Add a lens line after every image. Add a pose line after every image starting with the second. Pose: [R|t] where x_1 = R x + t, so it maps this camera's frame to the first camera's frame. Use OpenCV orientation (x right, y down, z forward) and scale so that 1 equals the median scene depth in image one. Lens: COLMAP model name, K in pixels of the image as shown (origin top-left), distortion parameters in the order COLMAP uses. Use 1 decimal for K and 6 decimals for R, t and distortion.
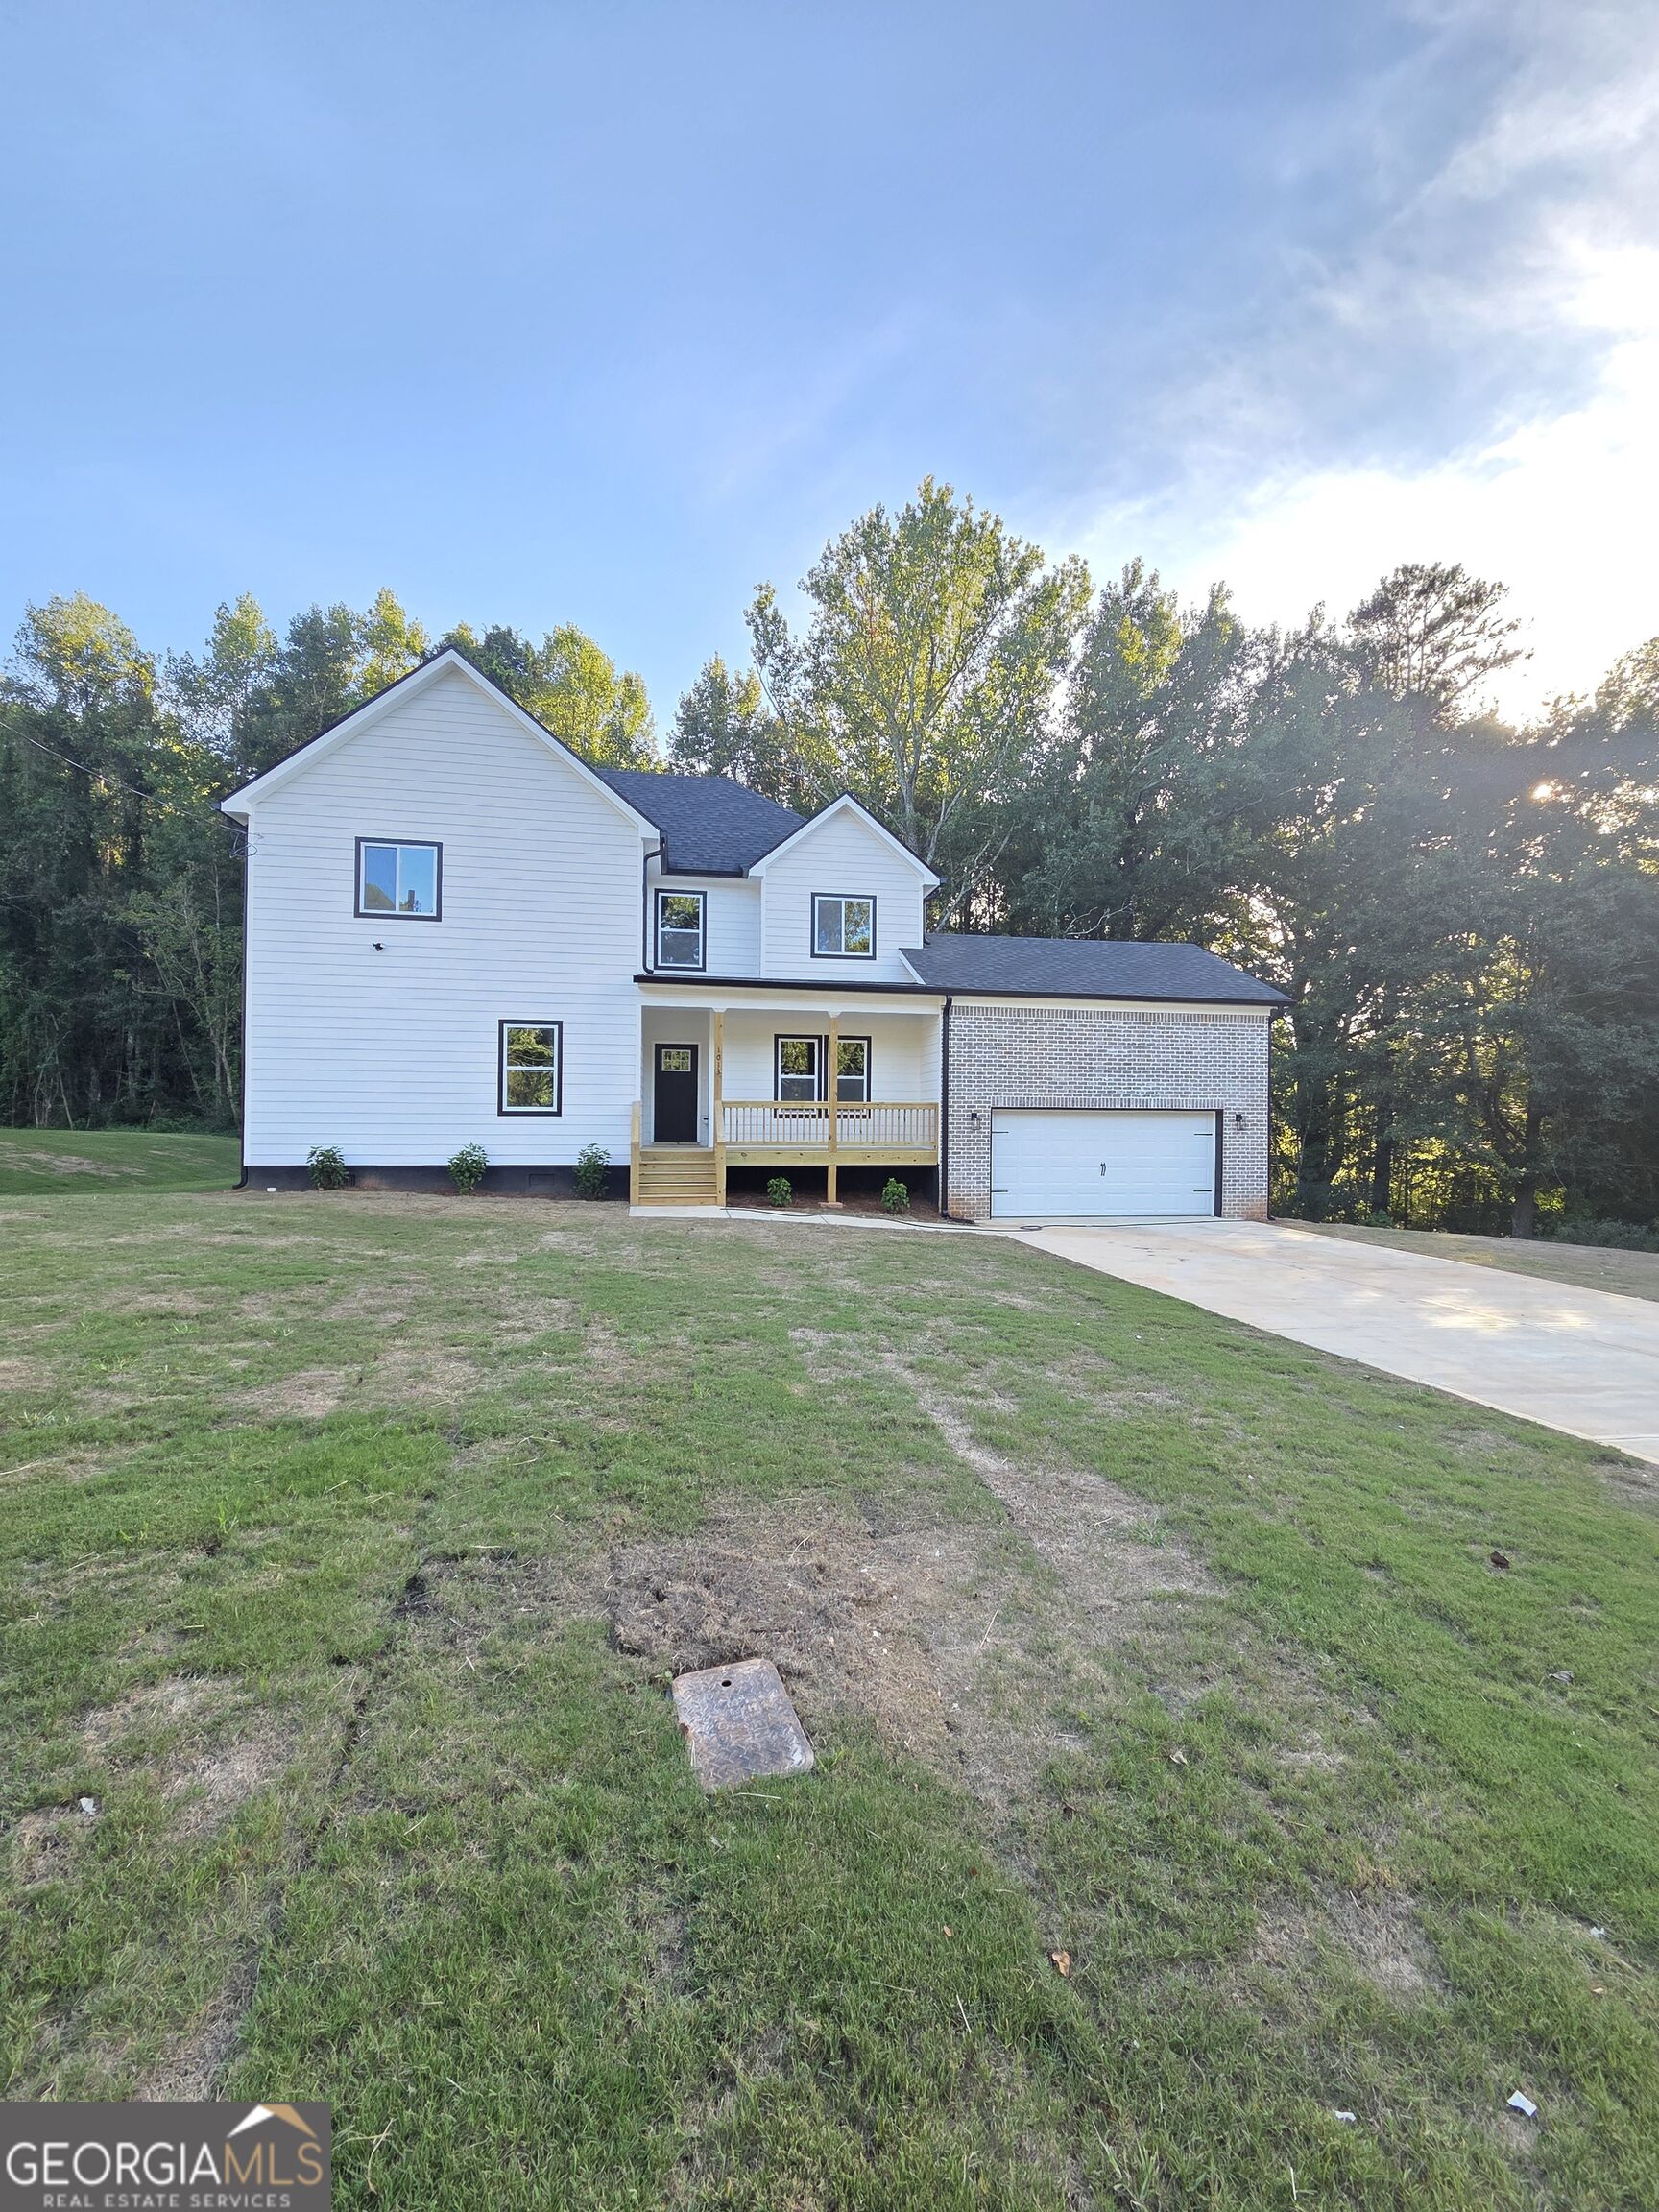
lens RADIAL K [[900.2, 0, 839.6], [0, 900.2, 1090.2], [0, 0, 1]] dist [-0.001894, 0.000879]
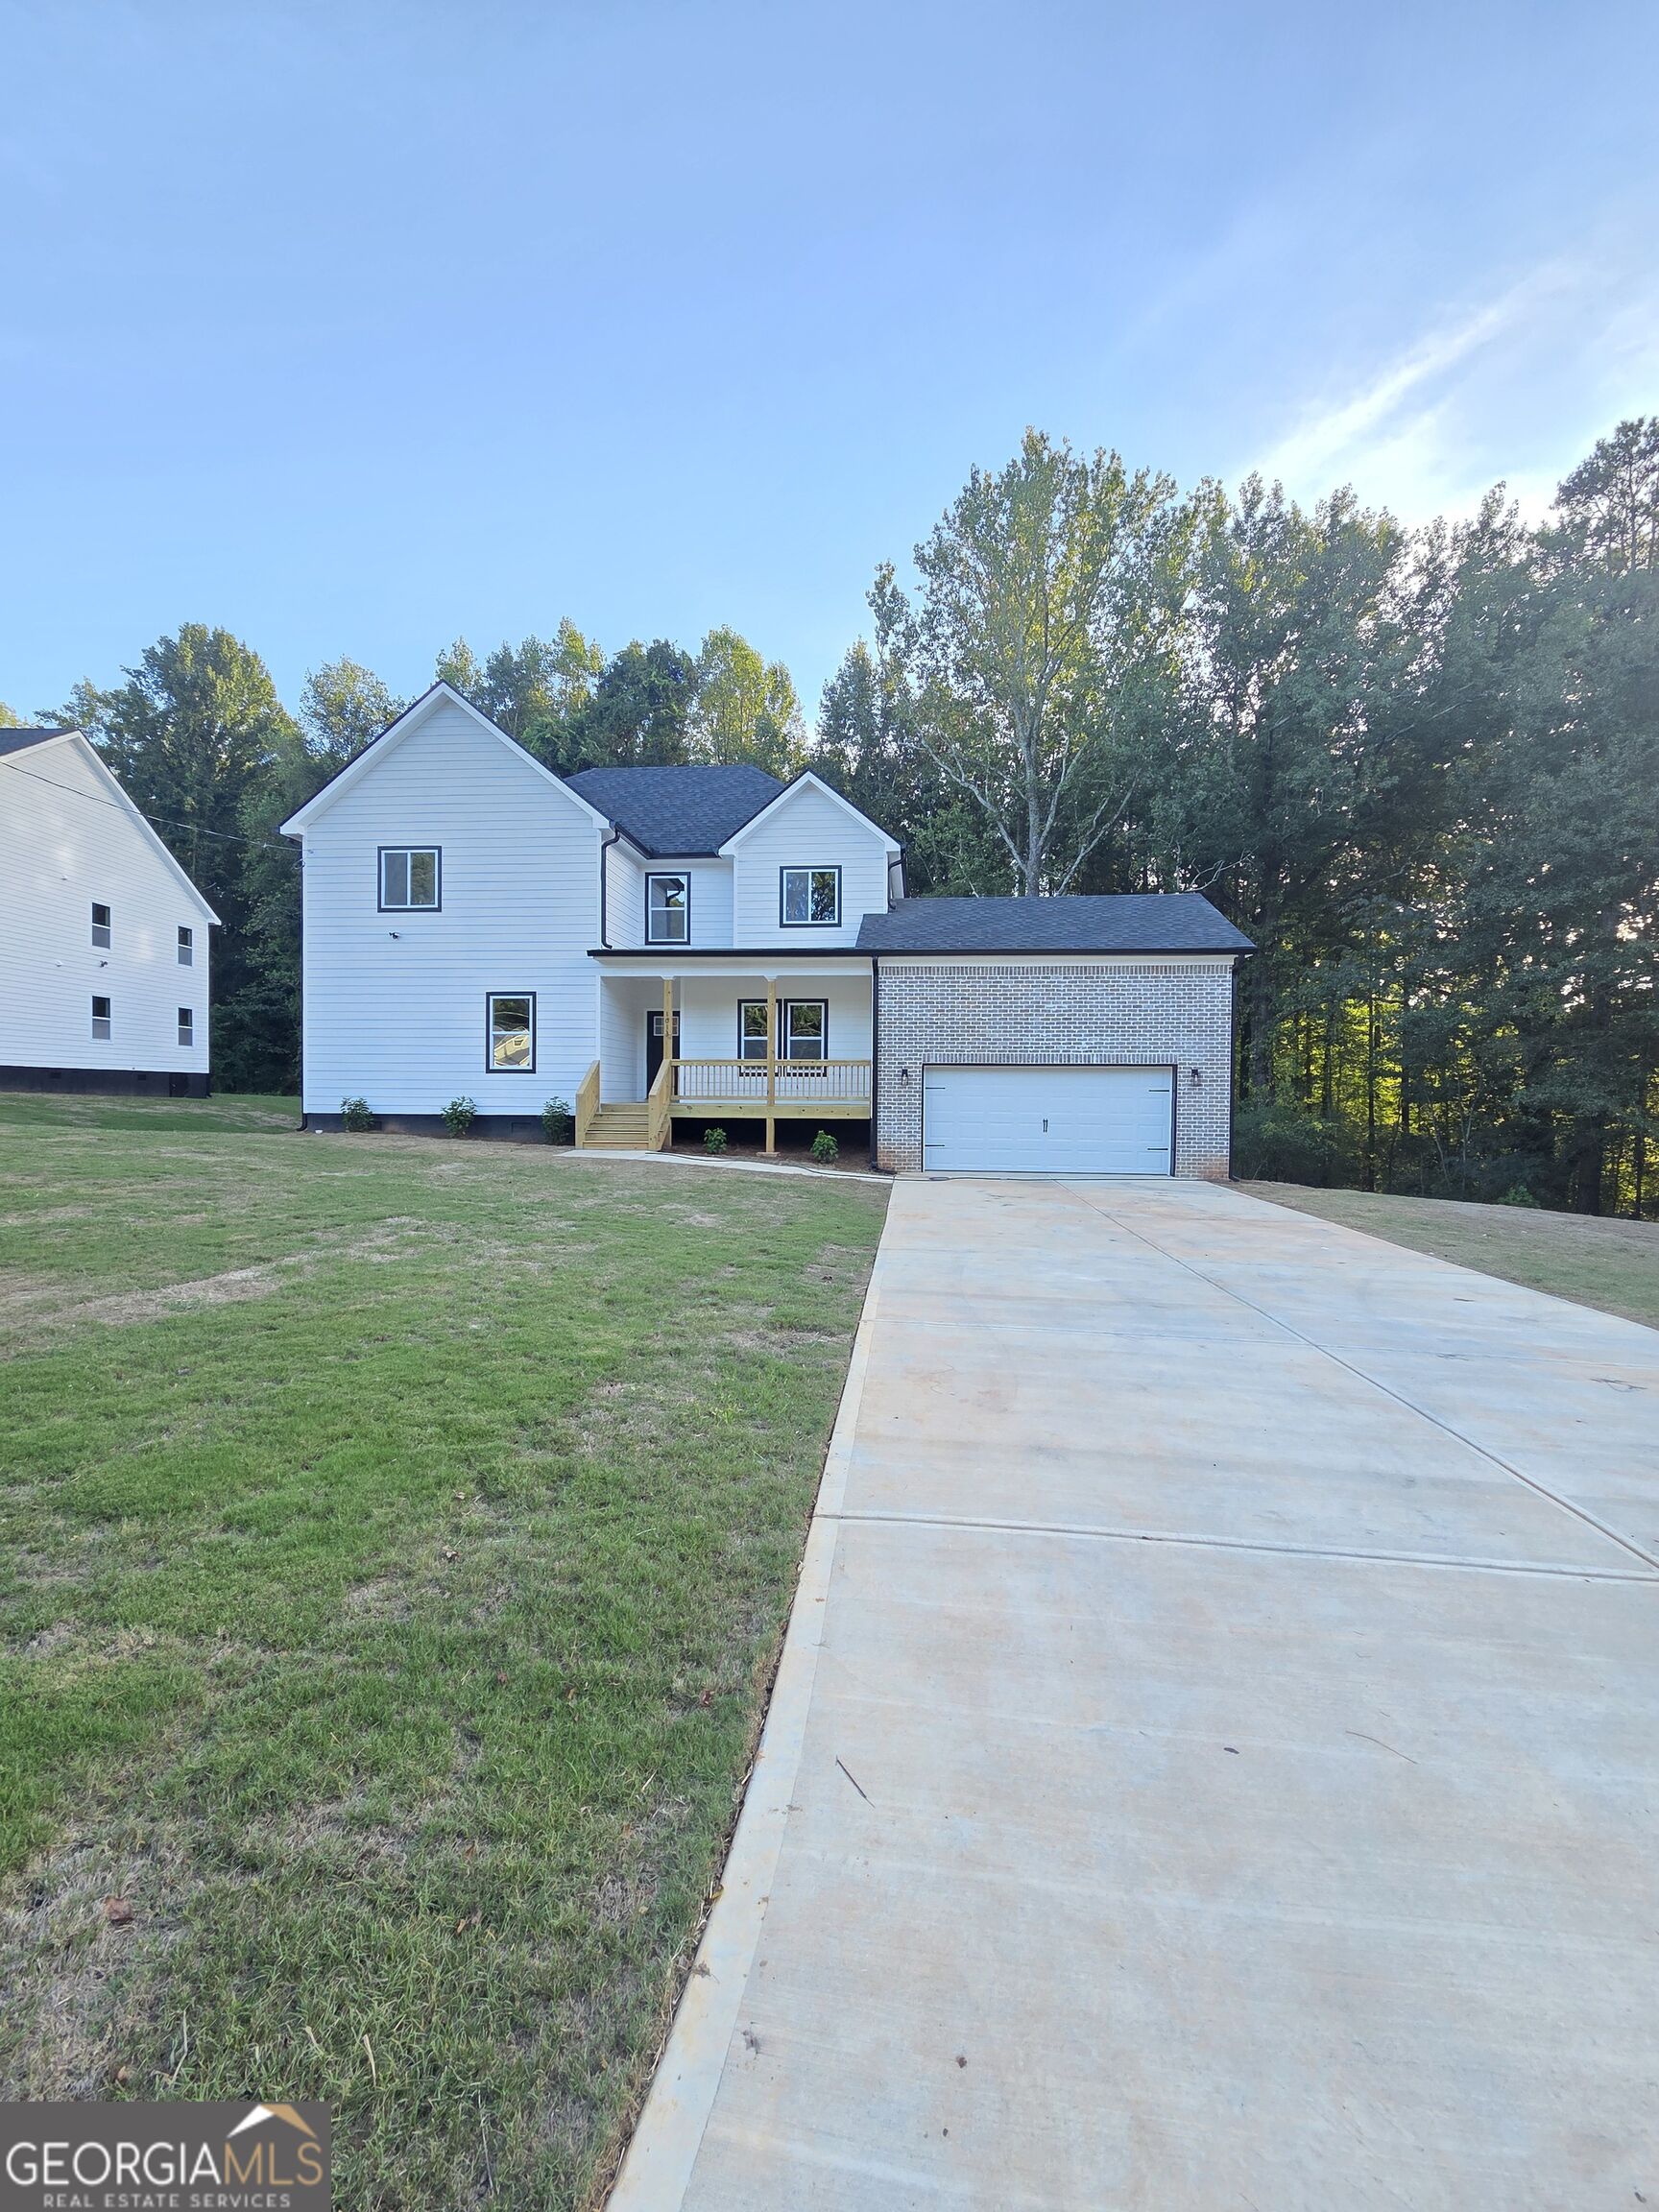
lens RADIAL K [[900.2, 0, 838.2], [0, 900.2, 1092.9], [0, 0, 1]] dist [-0.001894, 0.000879]
pose [[0.964471, -0.001376, -0.264186, 0.325480], [0.008086, 0.999672, 0.024315, 0.024821], [0.264066, -0.025587, 0.964165, -0.021503]]
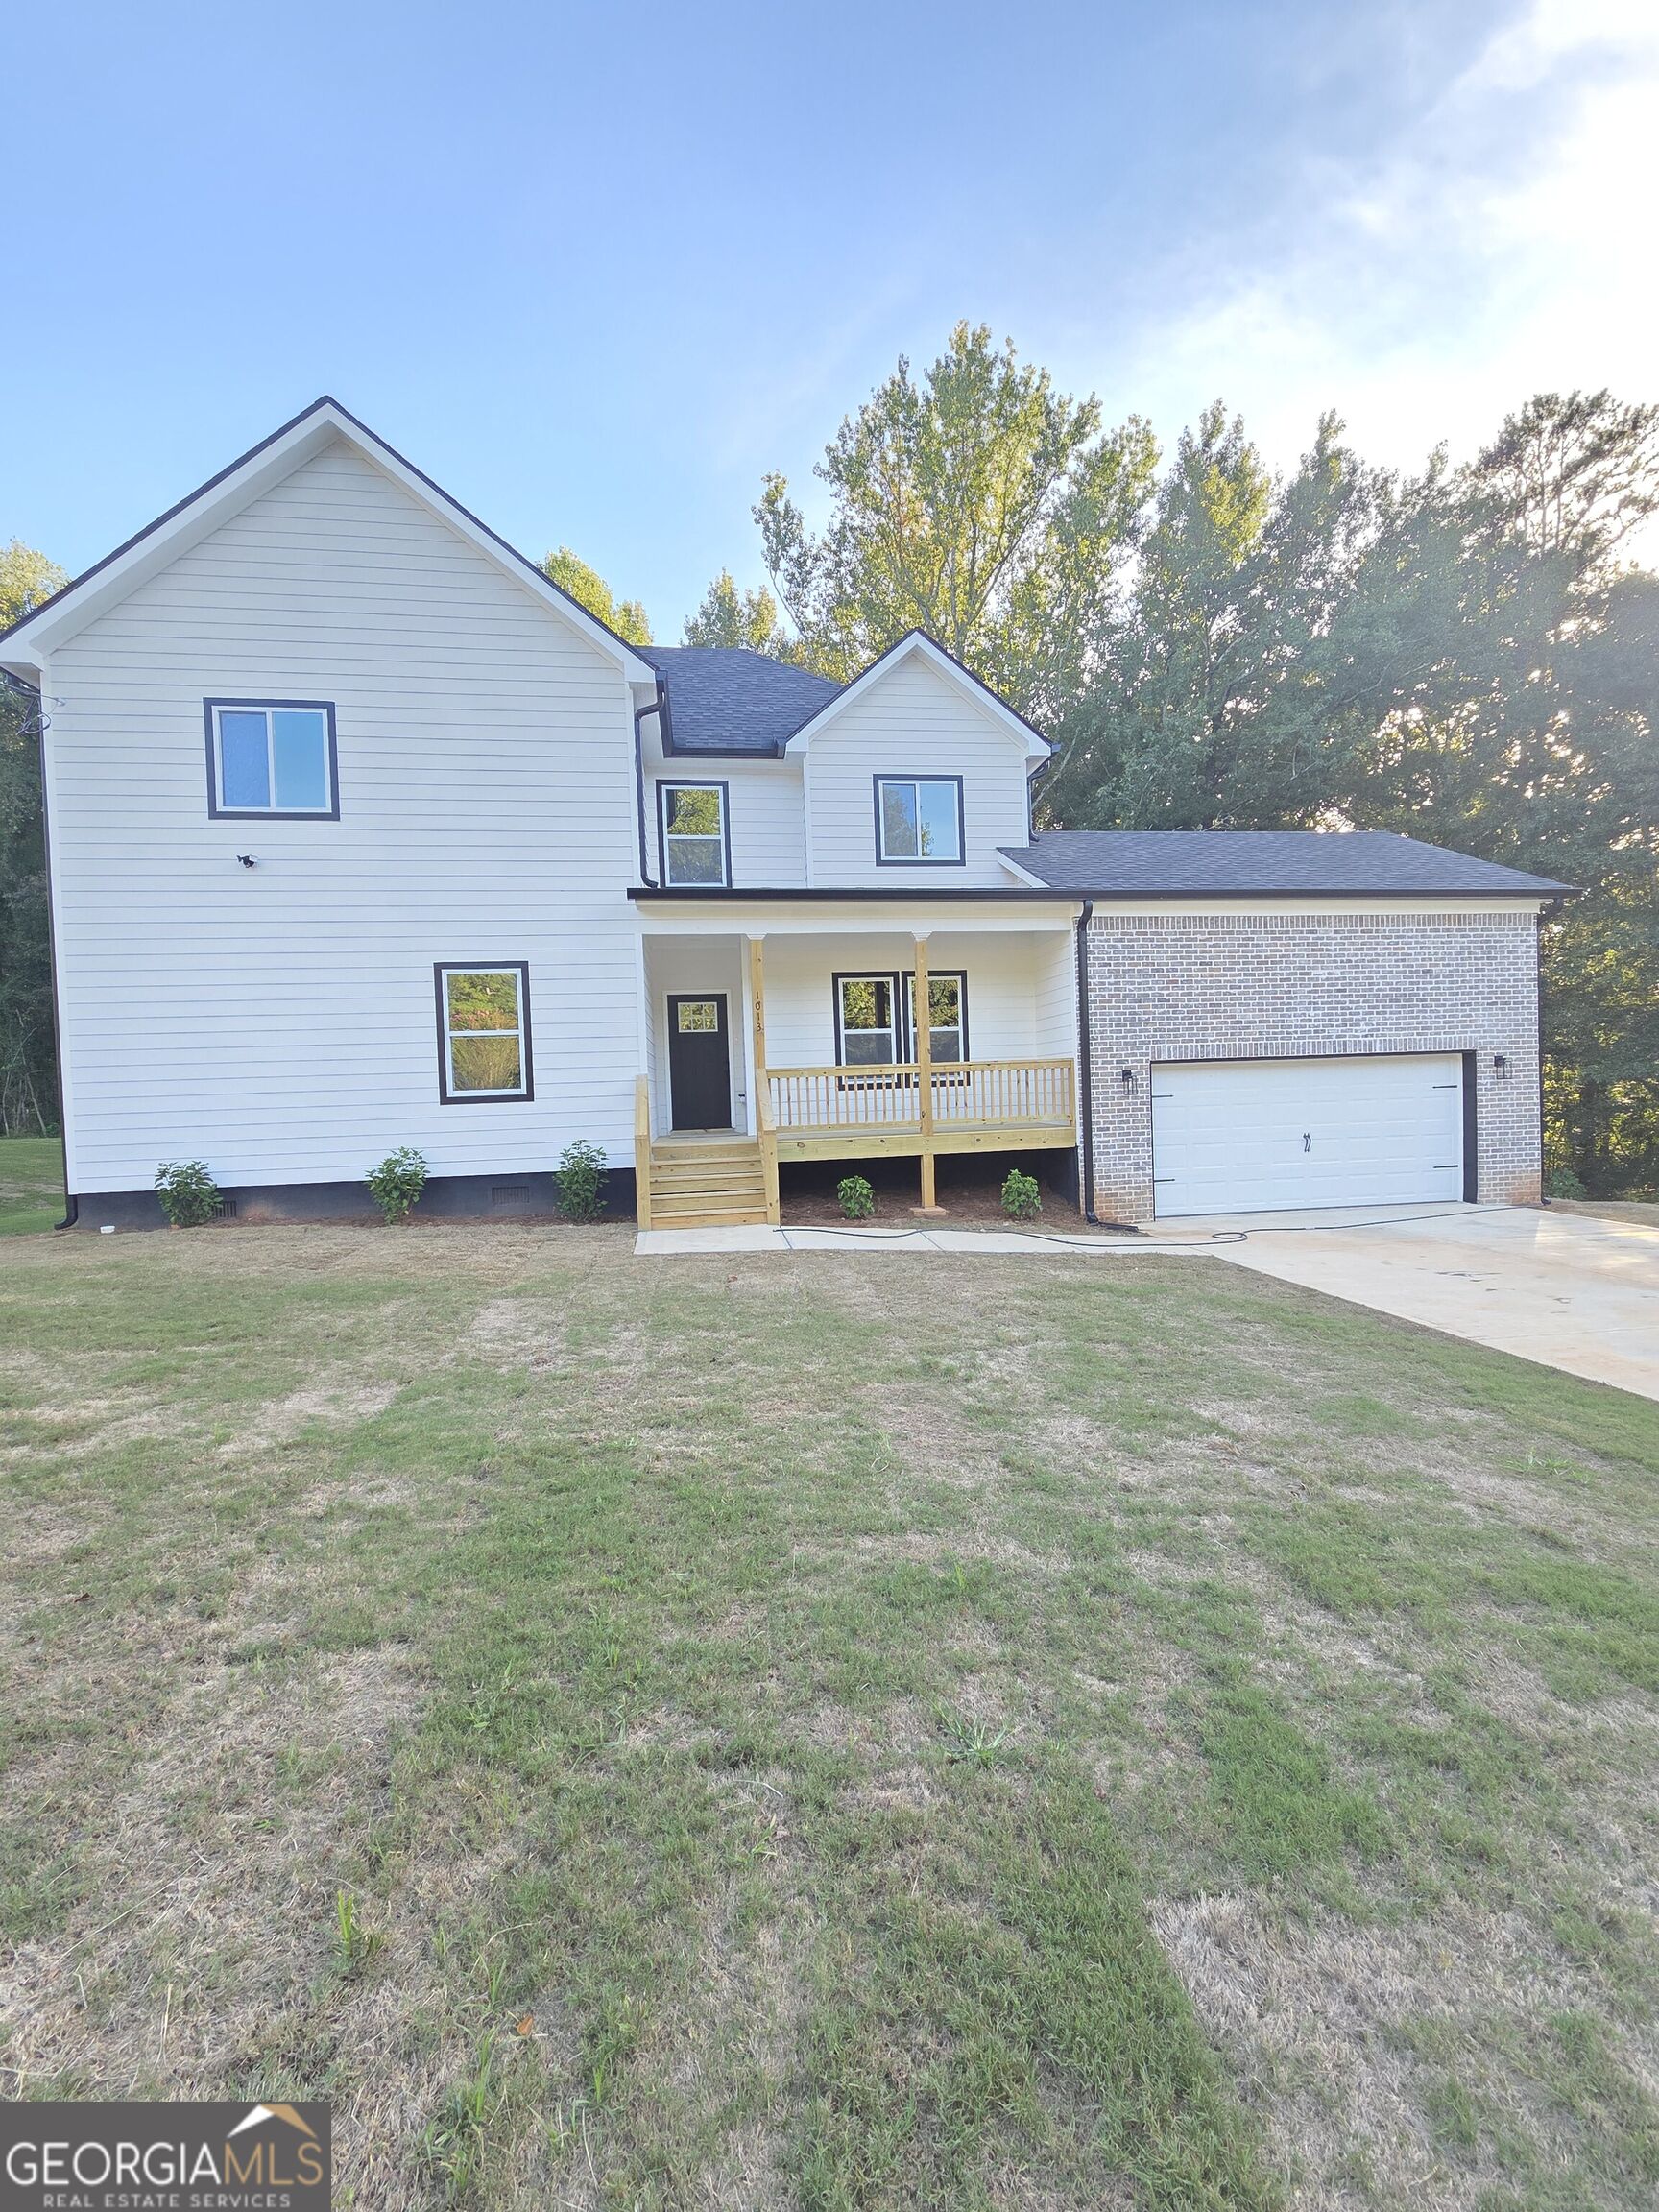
lens RADIAL K [[900.2, 0, 838.3], [0, 900.2, 1094.0], [0, 0, 1]] dist [-0.001894, 0.000879]
pose [[0.998586, -0.042742, -0.031610, -0.048177], [0.043942, 0.998301, 0.038270, 0.006555], [0.029921, -0.039605, 0.998767, 0.278297]]
